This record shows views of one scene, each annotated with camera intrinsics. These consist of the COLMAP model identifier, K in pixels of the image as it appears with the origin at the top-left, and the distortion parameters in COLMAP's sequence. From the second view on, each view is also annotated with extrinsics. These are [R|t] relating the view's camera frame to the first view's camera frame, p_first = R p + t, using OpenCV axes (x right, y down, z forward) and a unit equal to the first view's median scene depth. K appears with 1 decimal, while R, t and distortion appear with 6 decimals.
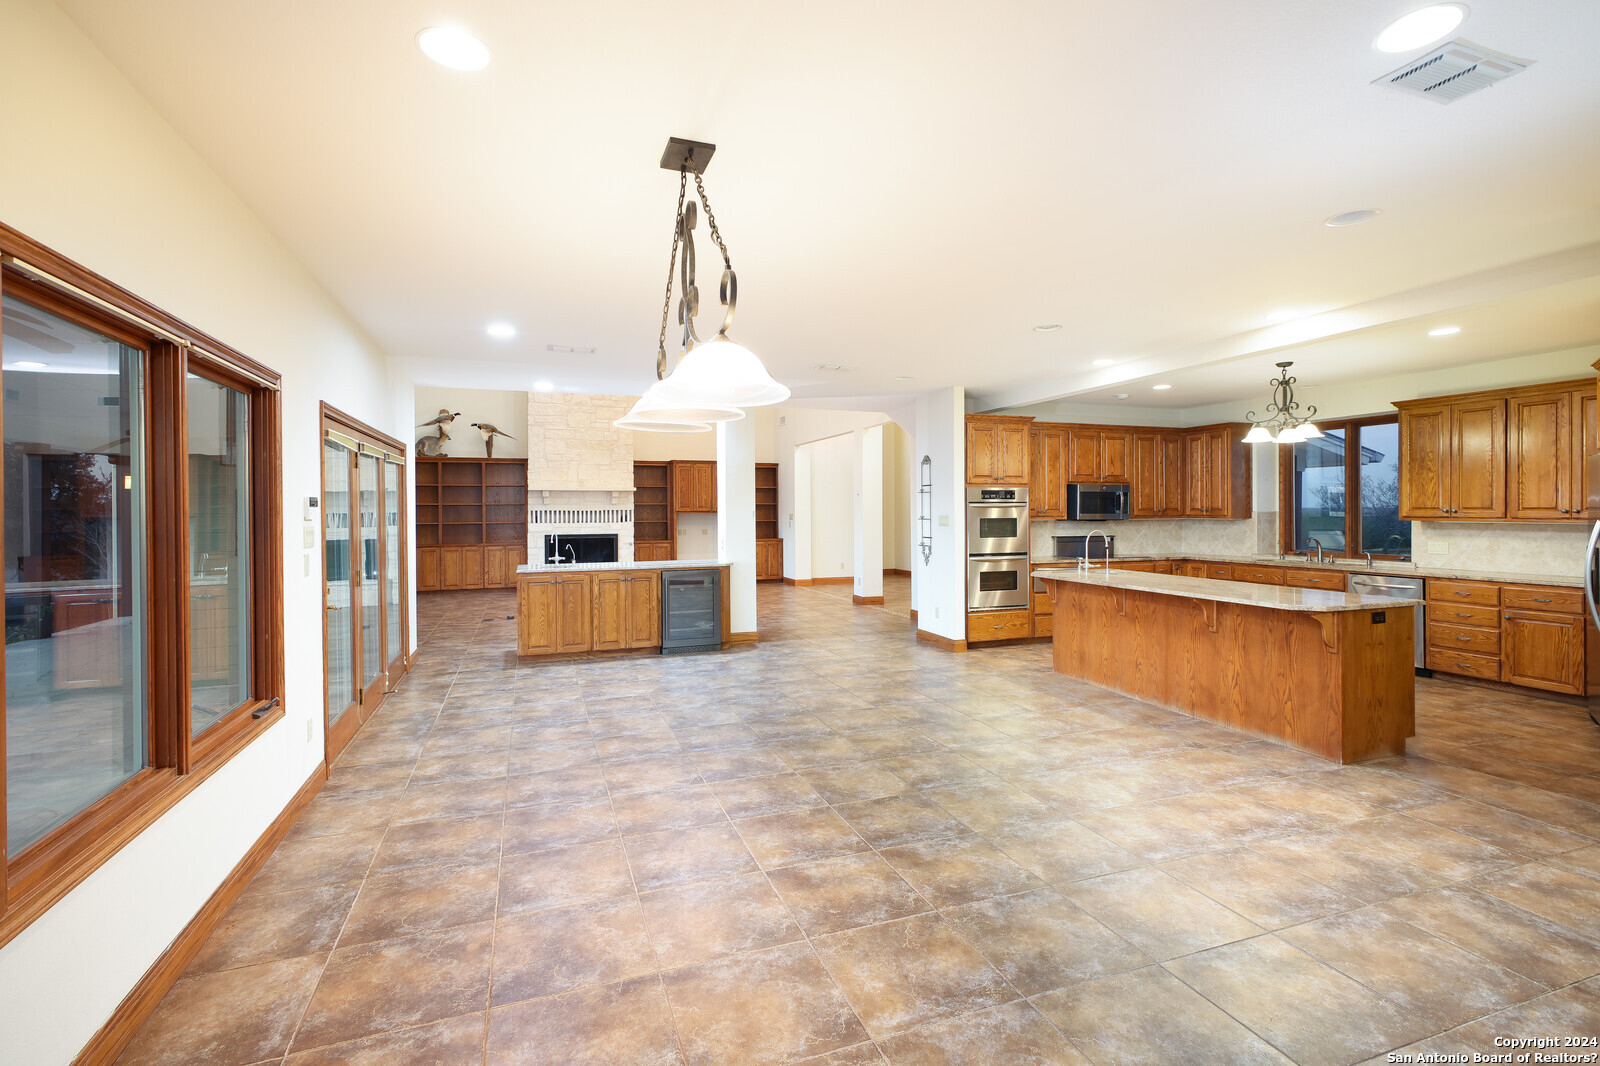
lens RADIAL K [[723.6, 0, 782.8], [0, 723.6, 510.2], [0, 0, 1]] dist [0.001067, 0.000869]
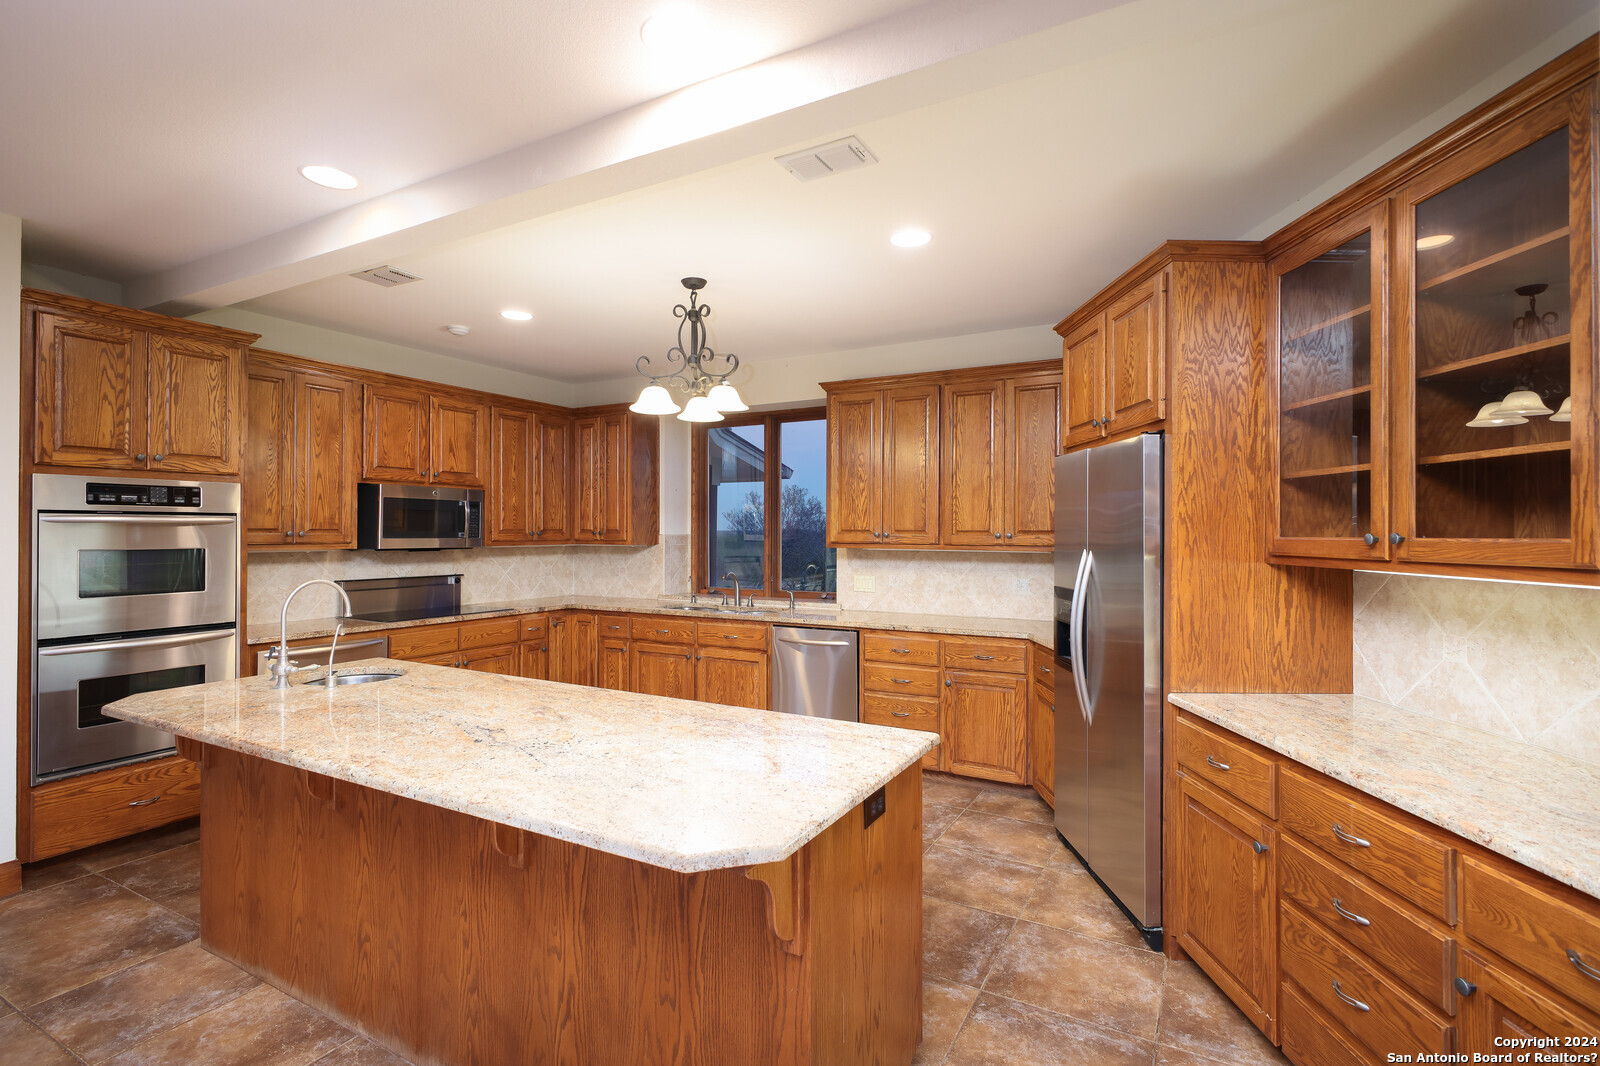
lens RADIAL K [[777.8, 0, 797.8], [0, 777.8, 529.1], [0, 0, 1]] dist [-0.002645, -0.000222]
pose [[0.747980, 0.006378, 0.663690, 0.287014], [-0.003785, 0.999979, -0.005343, -0.000233], [-0.663710, 0.001485, 0.747989, 0.401063]]
